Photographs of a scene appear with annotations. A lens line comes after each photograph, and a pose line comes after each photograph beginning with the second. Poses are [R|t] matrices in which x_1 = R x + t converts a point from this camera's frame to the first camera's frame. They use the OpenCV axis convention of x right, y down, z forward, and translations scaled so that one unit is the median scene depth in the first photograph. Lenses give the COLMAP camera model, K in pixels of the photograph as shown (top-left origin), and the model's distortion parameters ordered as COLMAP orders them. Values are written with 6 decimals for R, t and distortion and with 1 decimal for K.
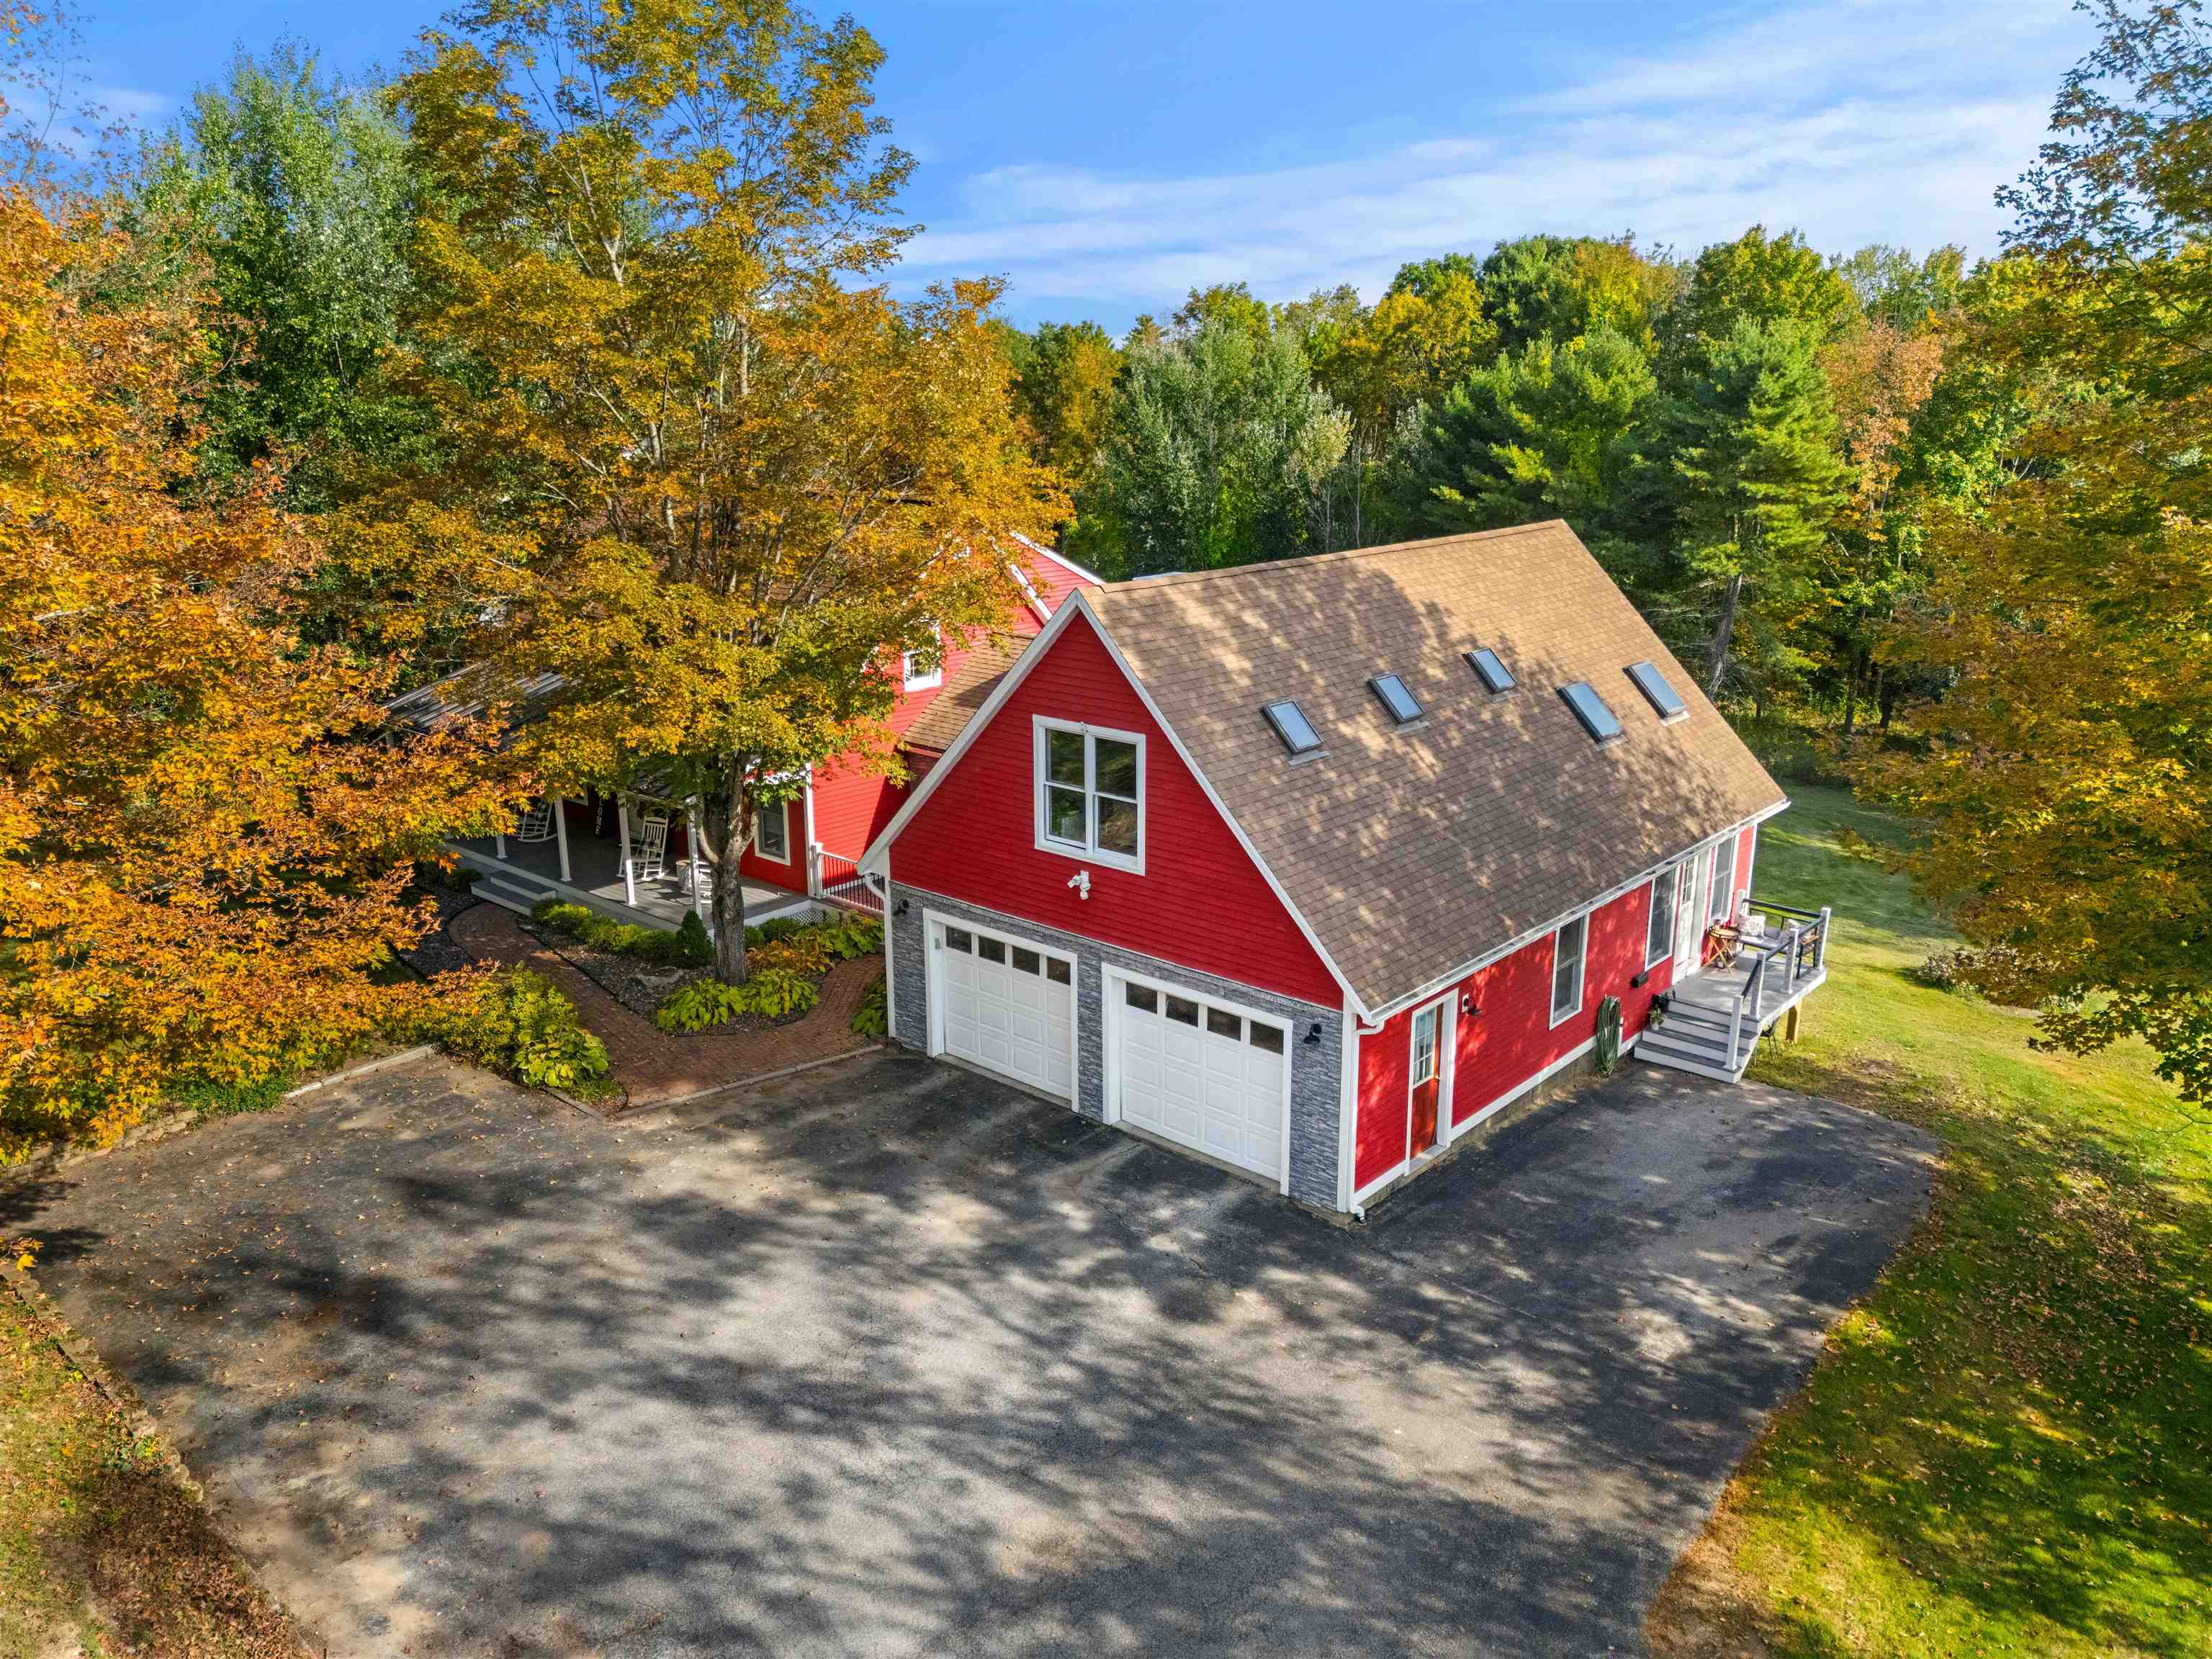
lens RADIAL K [[1582.6, 0, 1113.4], [0, 1582.6, 843.7], [0, 0, 1]] dist [0.058622, -0.061226]
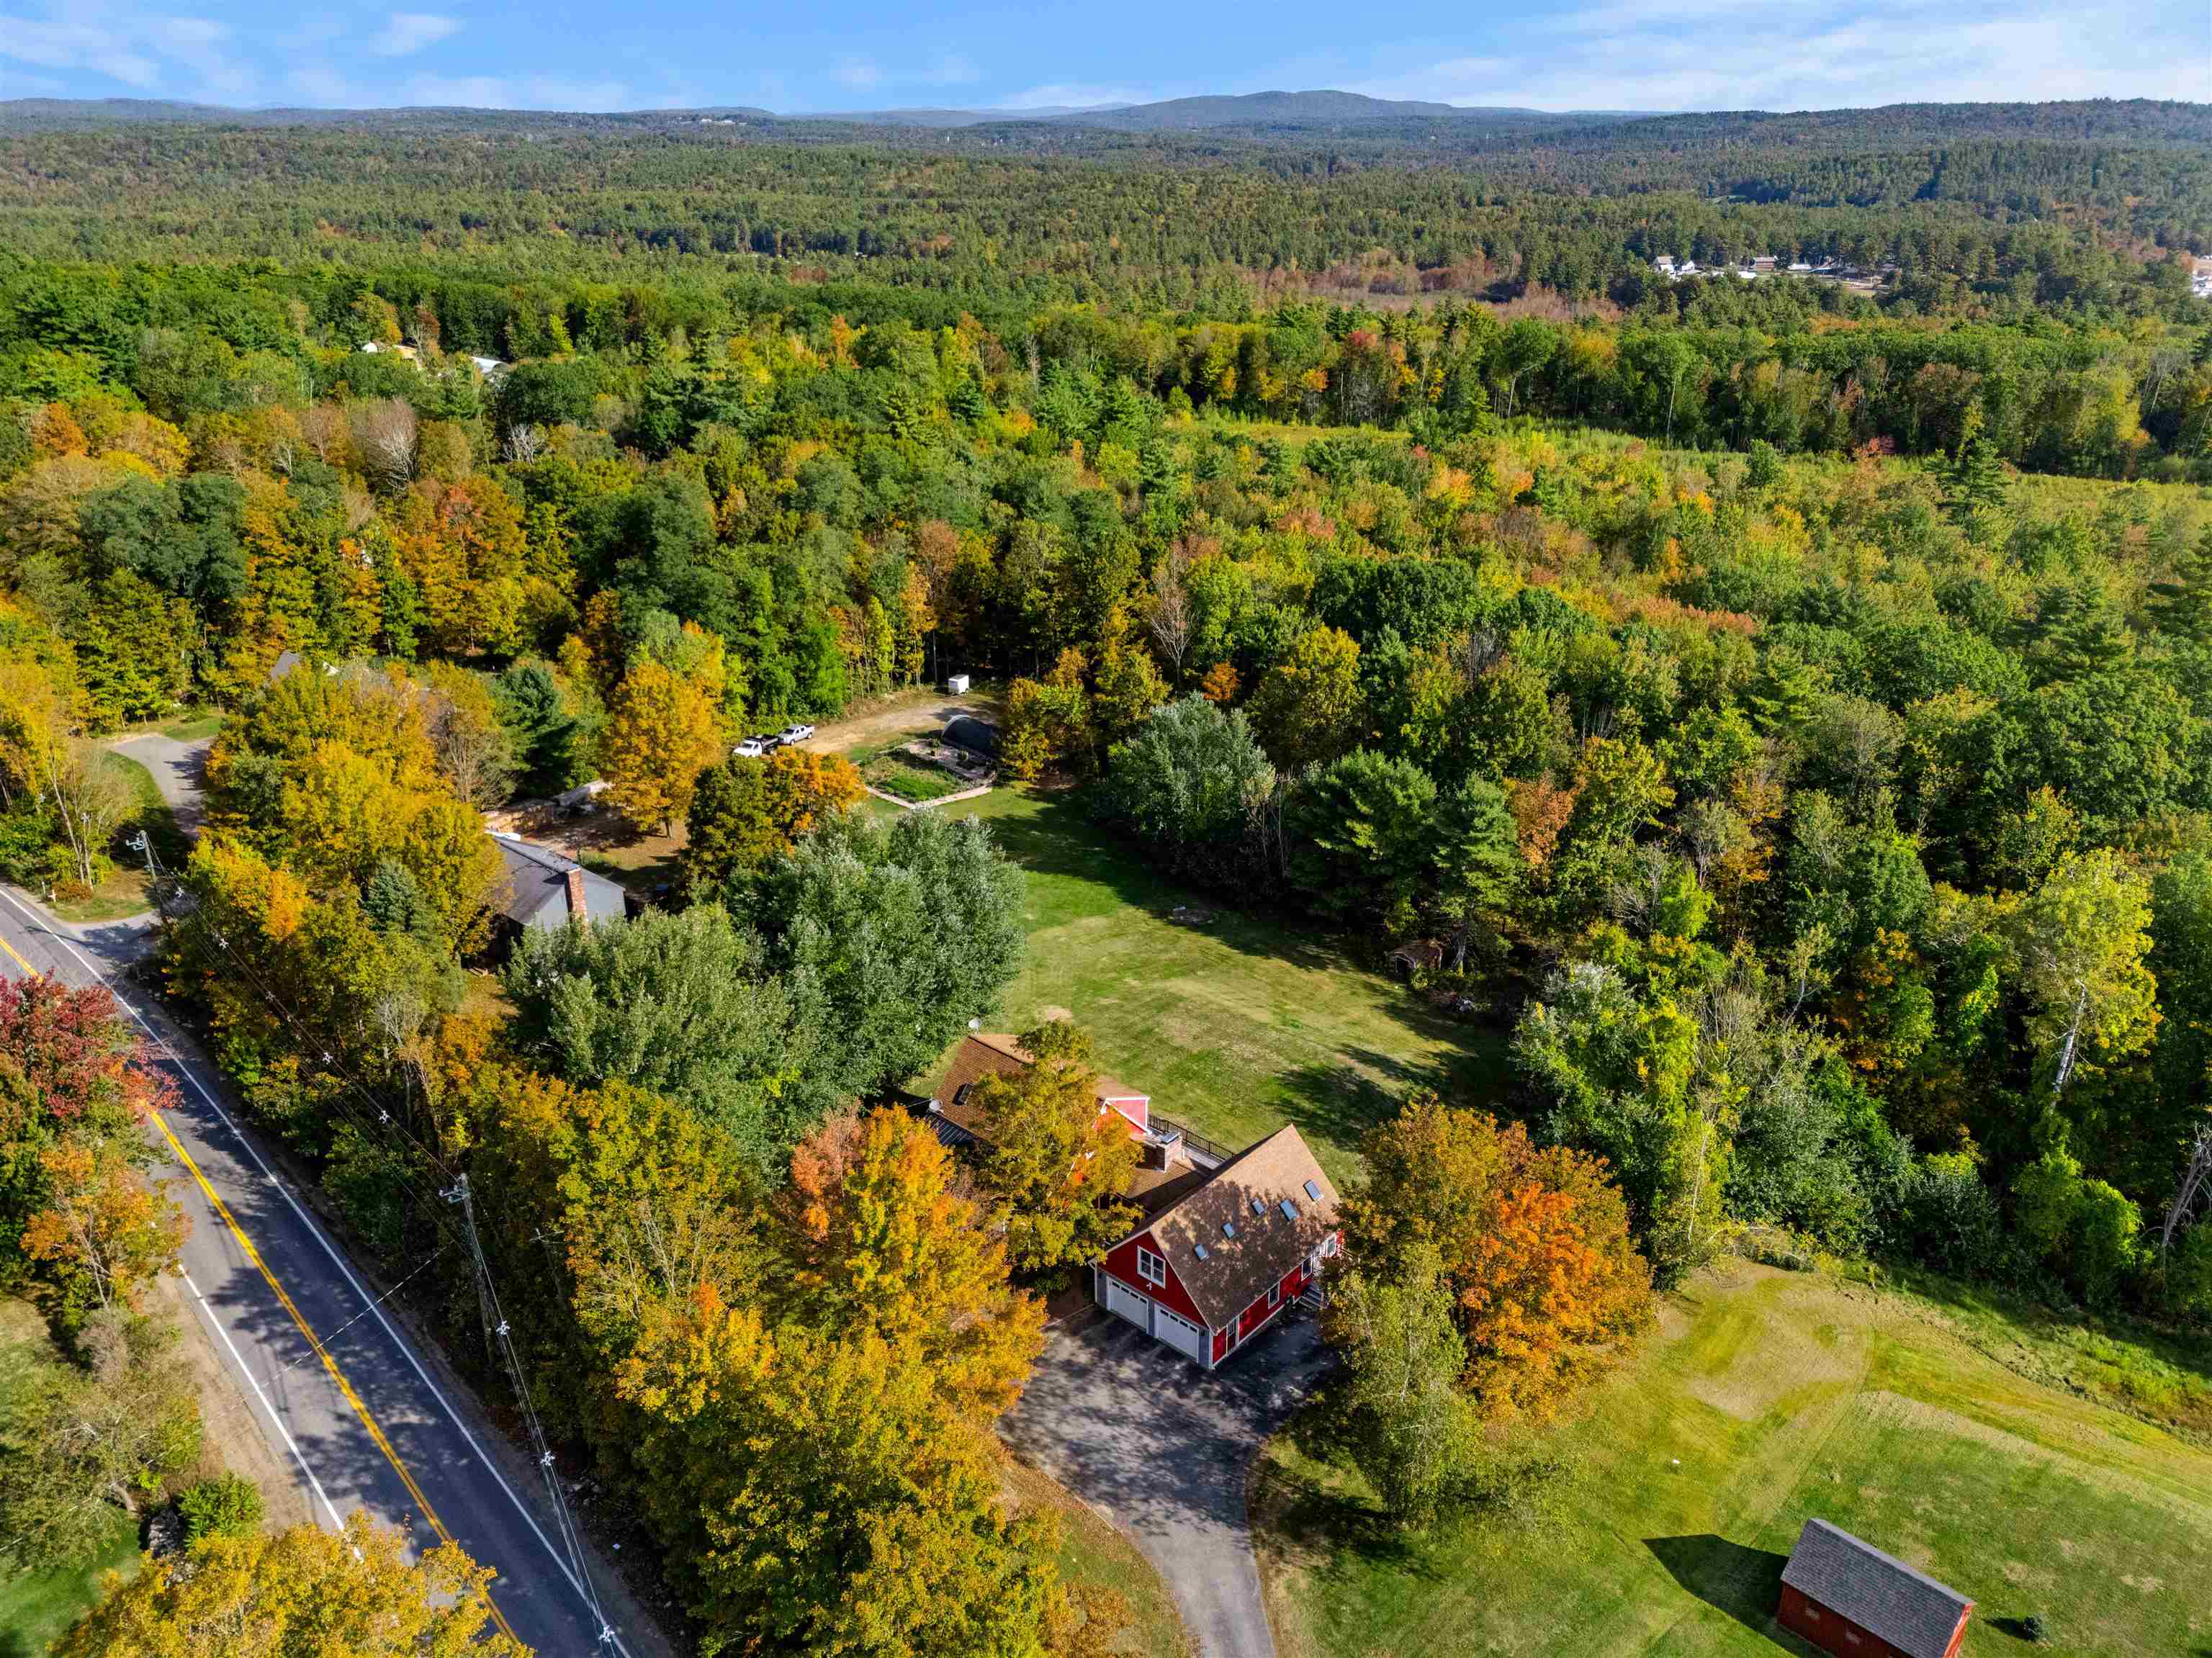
lens RADIAL K [[1612.6, 0, 1106.0], [0, 1612.6, 829.0], [0, 0, 1]] dist [0.077905, -0.086758]
pose [[0.999926, -0.005362, -0.010905, -0.083847], [0.006821, 0.990331, 0.138555, -1.761706], [0.010057, -0.138619, 0.990295, -3.067215]]
